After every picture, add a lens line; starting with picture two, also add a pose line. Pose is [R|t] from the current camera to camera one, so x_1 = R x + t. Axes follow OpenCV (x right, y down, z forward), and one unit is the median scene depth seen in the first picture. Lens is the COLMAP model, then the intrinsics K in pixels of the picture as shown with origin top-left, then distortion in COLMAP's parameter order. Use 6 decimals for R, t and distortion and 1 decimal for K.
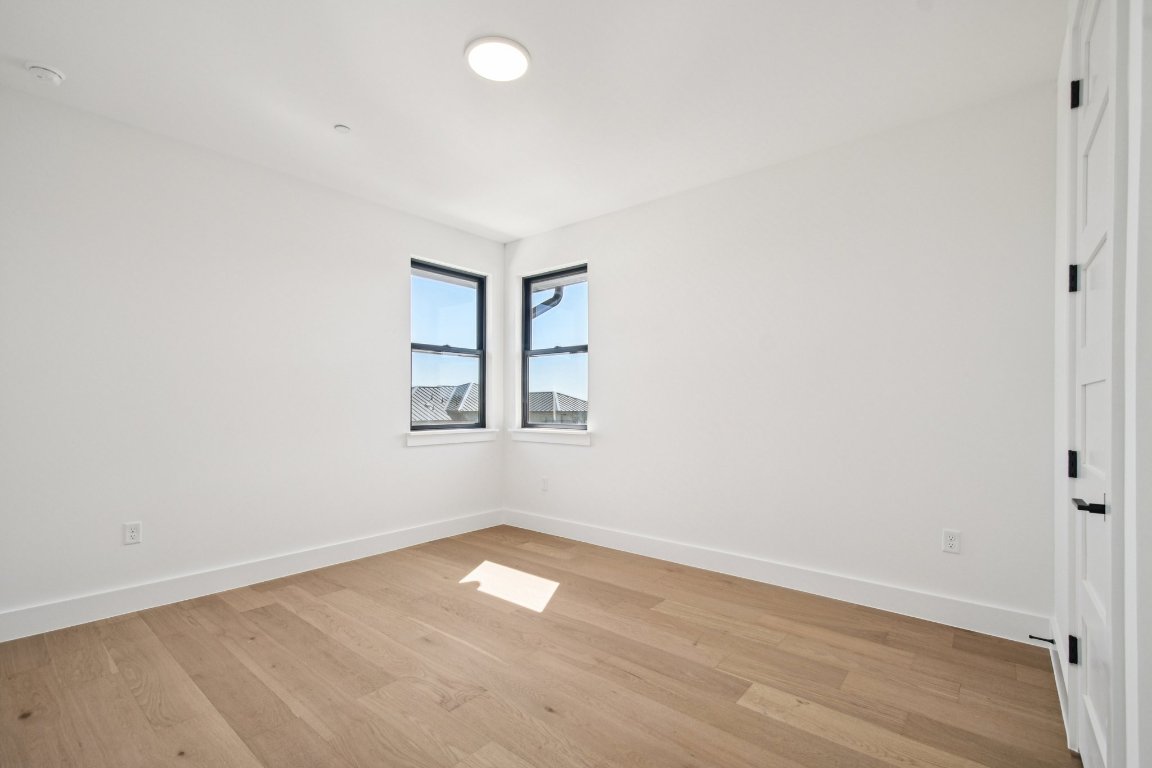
lens RADIAL K [[513.4, 0, 572.0], [0, 513.4, 401.9], [0, 0, 1]] dist [0.009377, -0.010331]
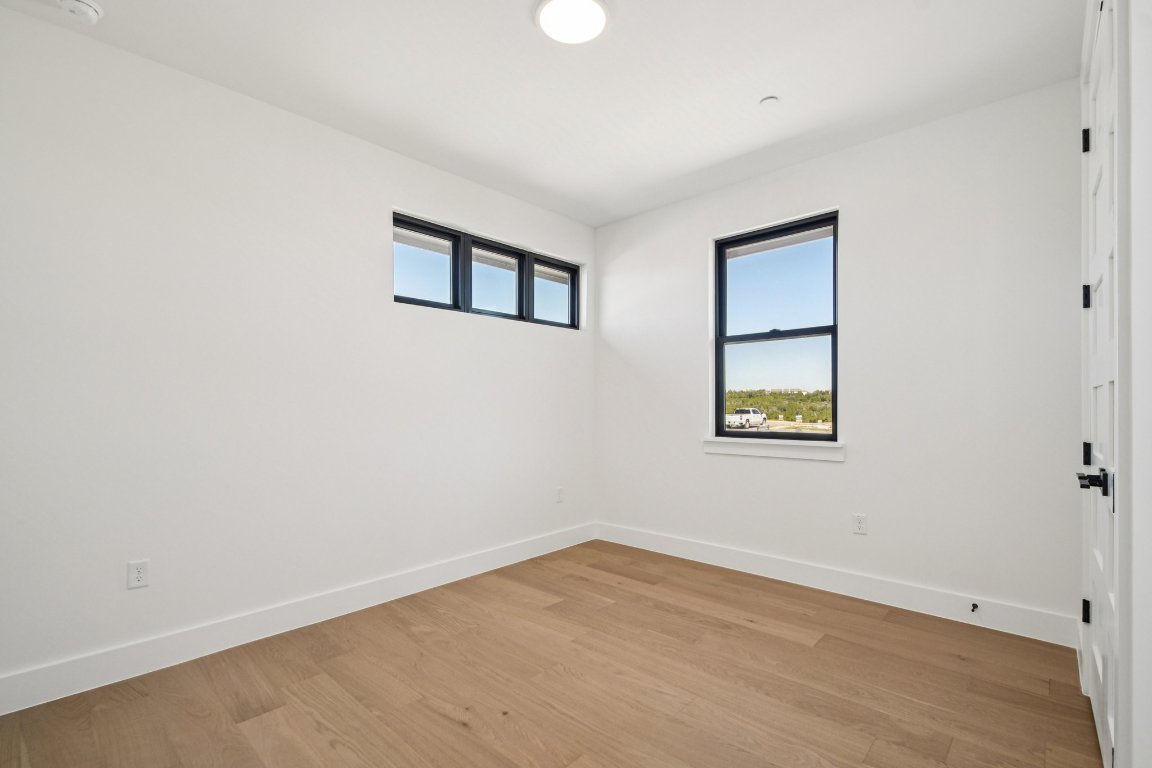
lens RADIAL K [[513.4, 0, 572.0], [0, 513.4, 401.9], [0, 0, 1]] dist [0.009377, -0.010331]
pose [[0.980464, -0.013279, 0.196248, -0.424026], [0.013928, 0.999901, -0.001927, -0.010939], [-0.196203, 0.004623, 0.980552, 0.067713]]
